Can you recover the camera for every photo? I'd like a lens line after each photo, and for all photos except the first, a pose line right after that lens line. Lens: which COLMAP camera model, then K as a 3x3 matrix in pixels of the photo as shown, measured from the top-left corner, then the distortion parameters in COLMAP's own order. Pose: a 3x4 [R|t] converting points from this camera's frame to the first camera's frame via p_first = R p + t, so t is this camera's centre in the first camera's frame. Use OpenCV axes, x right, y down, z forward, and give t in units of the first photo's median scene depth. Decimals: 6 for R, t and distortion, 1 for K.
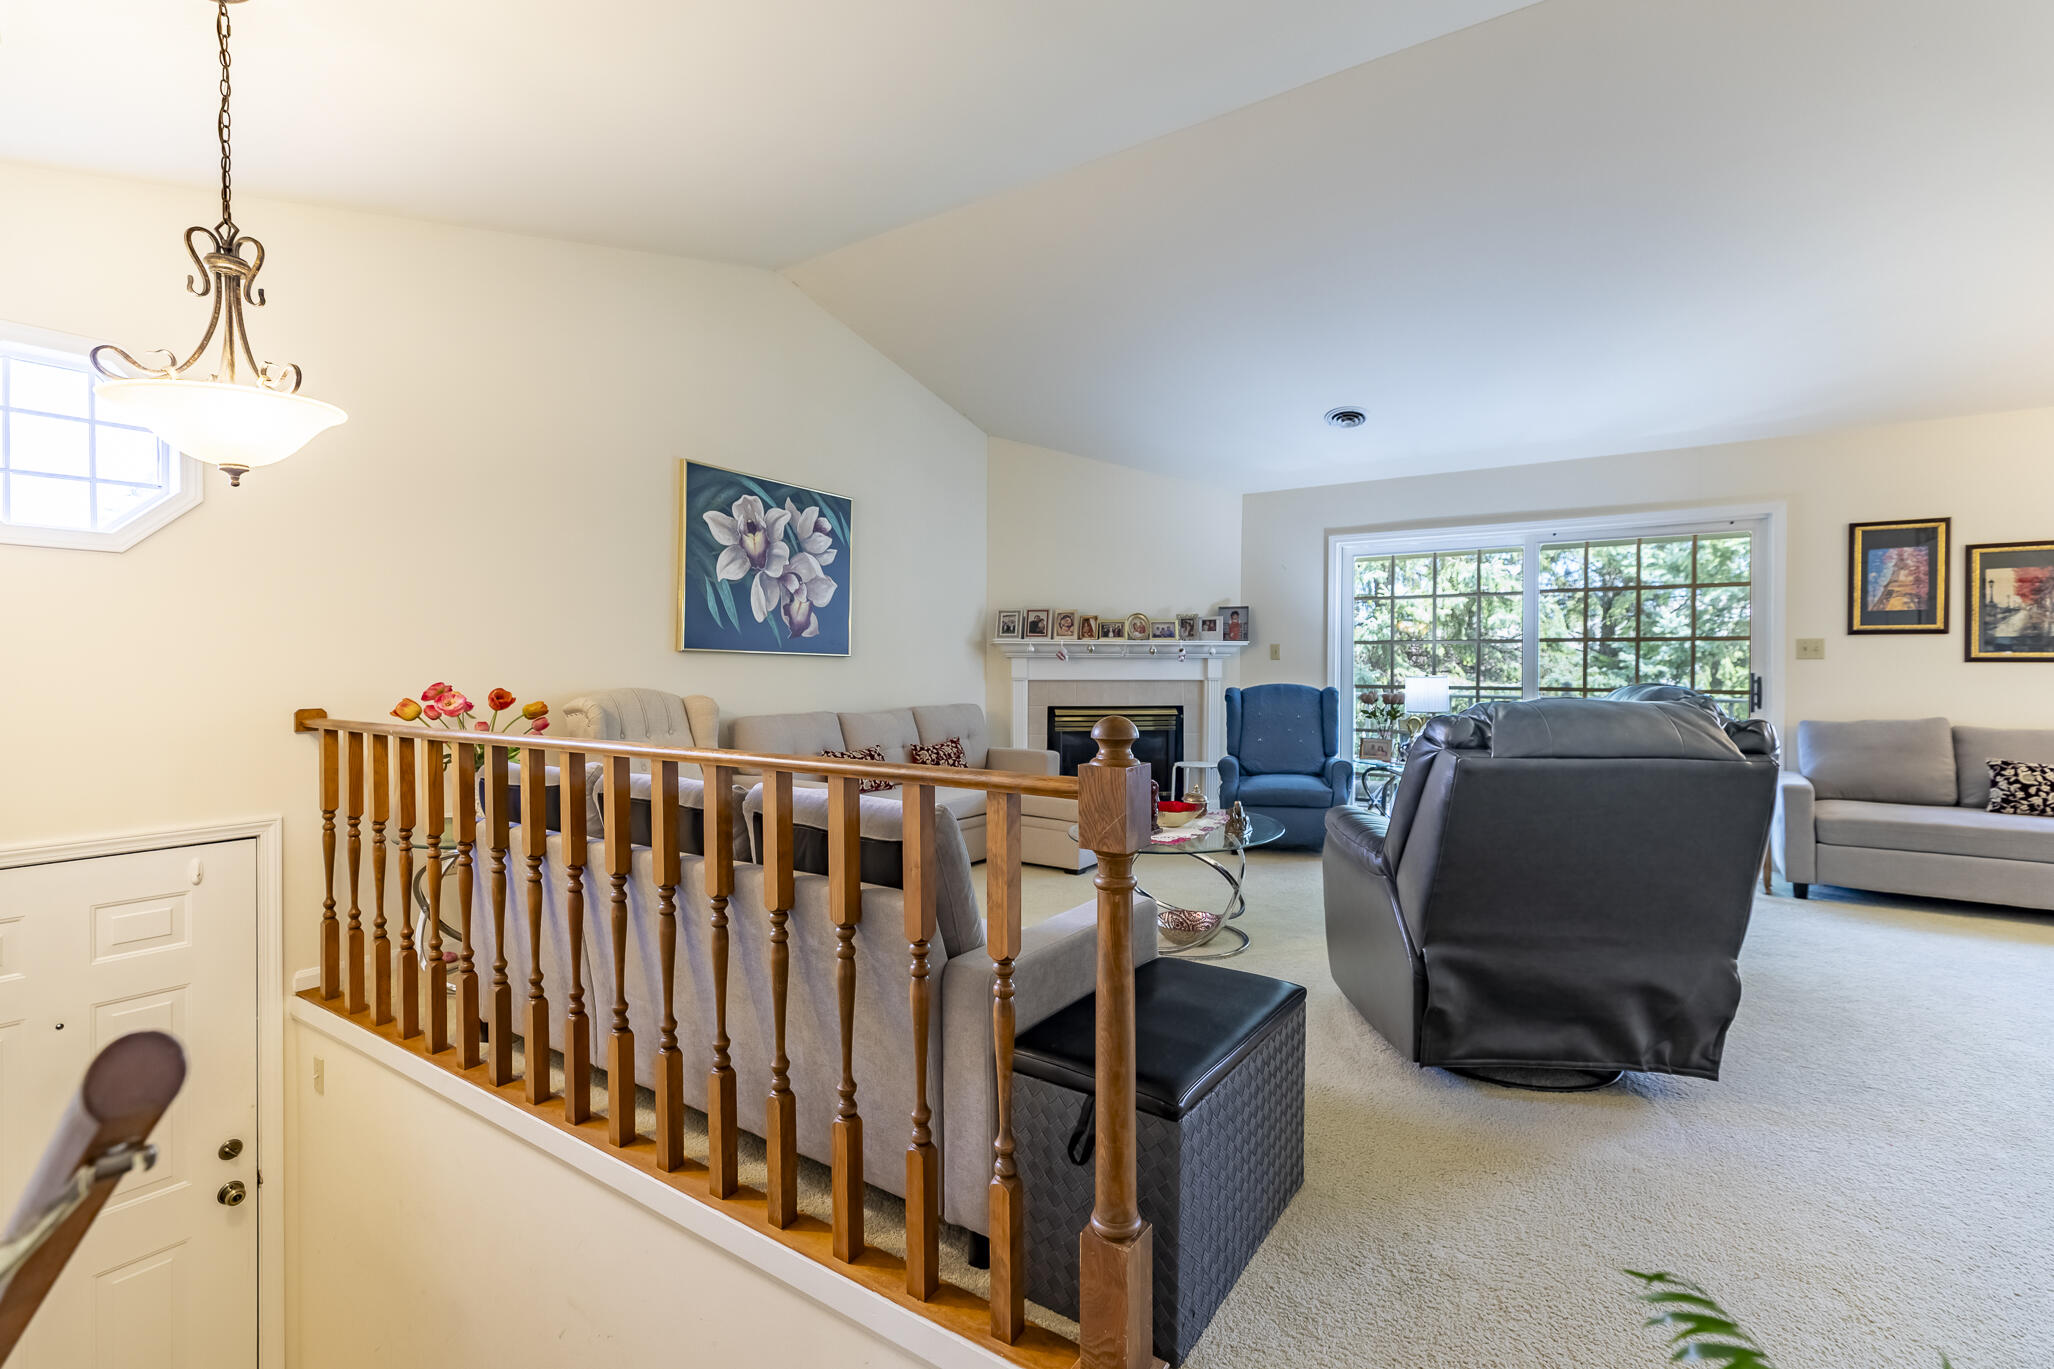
lens RADIAL K [[914.4, 0, 1023.8], [0, 914.4, 674.1], [0, 0, 1]] dist [0.002452, 0.000372]
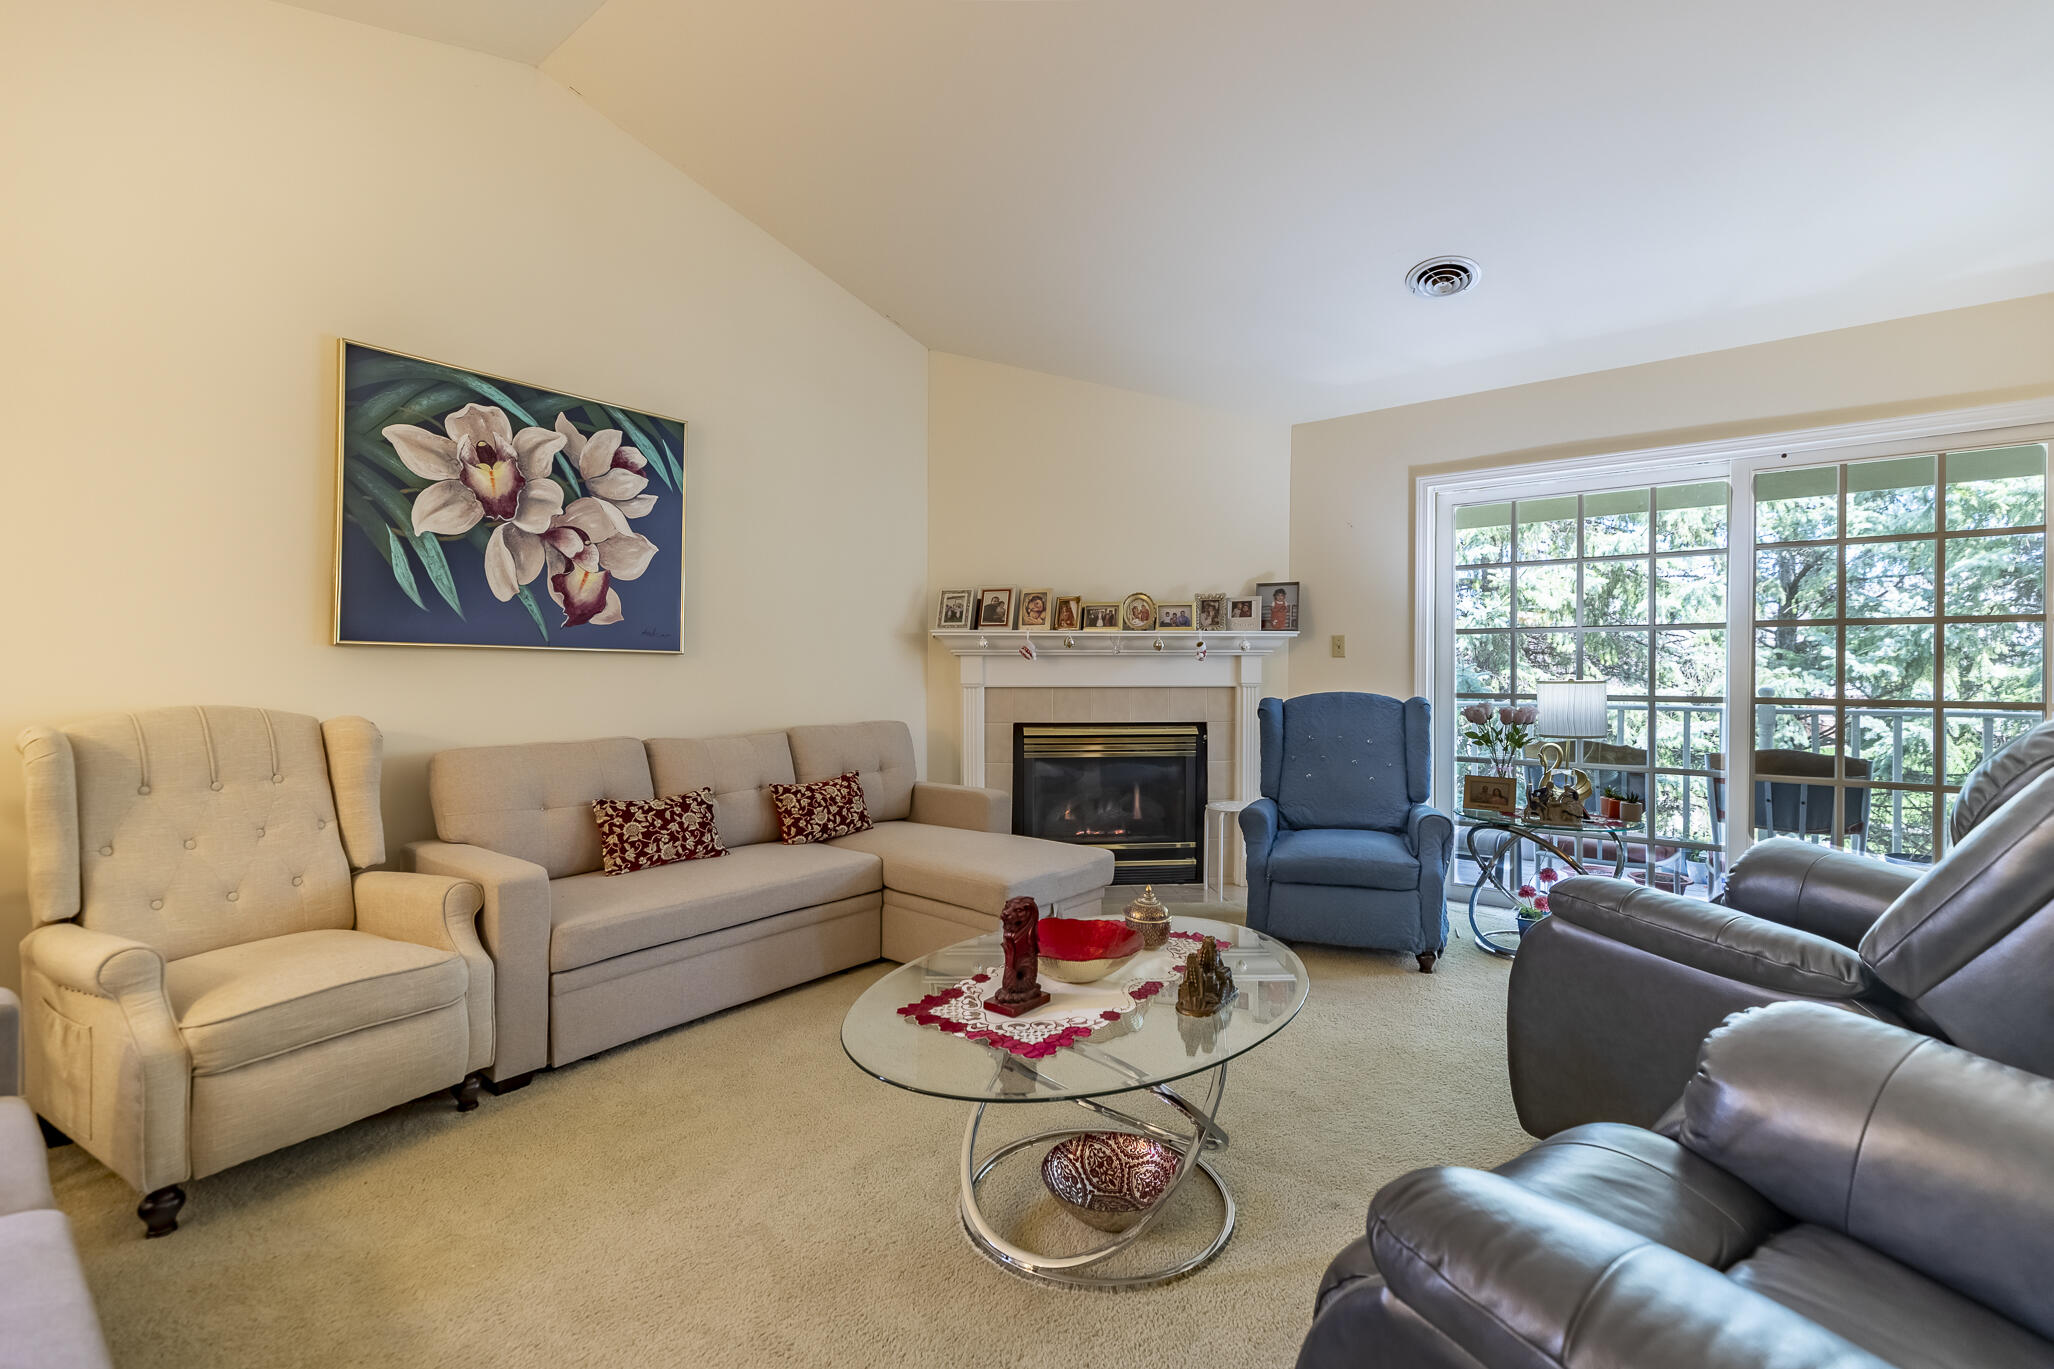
lens RADIAL K [[914.4, 0, 1027.1], [0, 914.4, 675.0], [0, 0, 1]] dist [0.002452, 0.000372]
pose [[0.995630, -0.002774, -0.093340, 0.120409], [0.002629, 0.999995, -0.001679, -0.001788], [0.093344, 0.001427, 0.995633, 0.326859]]
